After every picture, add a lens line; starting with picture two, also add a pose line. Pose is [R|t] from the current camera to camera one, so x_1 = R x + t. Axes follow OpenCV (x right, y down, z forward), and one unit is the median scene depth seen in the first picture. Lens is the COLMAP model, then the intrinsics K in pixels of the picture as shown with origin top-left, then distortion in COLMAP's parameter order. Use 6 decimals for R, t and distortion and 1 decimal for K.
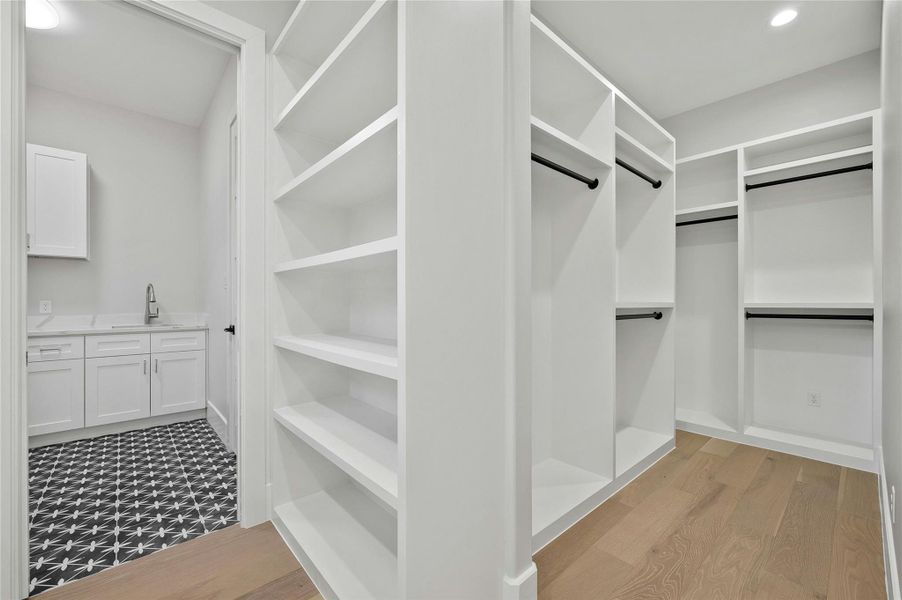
lens RADIAL K [[363.7, 0, 451.0], [0, 363.7, 300.0], [0, 0, 1]] dist [-0.007169, 0.000665]
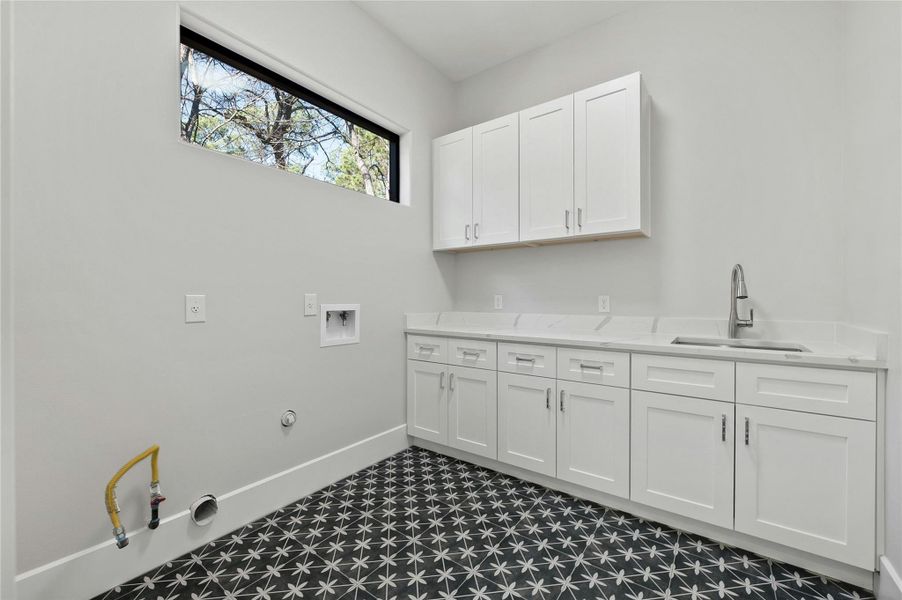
lens RADIAL K [[363.7, 0, 451.0], [0, 363.7, 300.0], [0, 0, 1]] dist [-0.007169, 0.000665]
pose [[0.191007, 0.005776, -0.981572, -0.421392], [0.002946, 0.999975, 0.006457, 0.004428], [0.981584, -0.004125, 0.190986, 0.526402]]
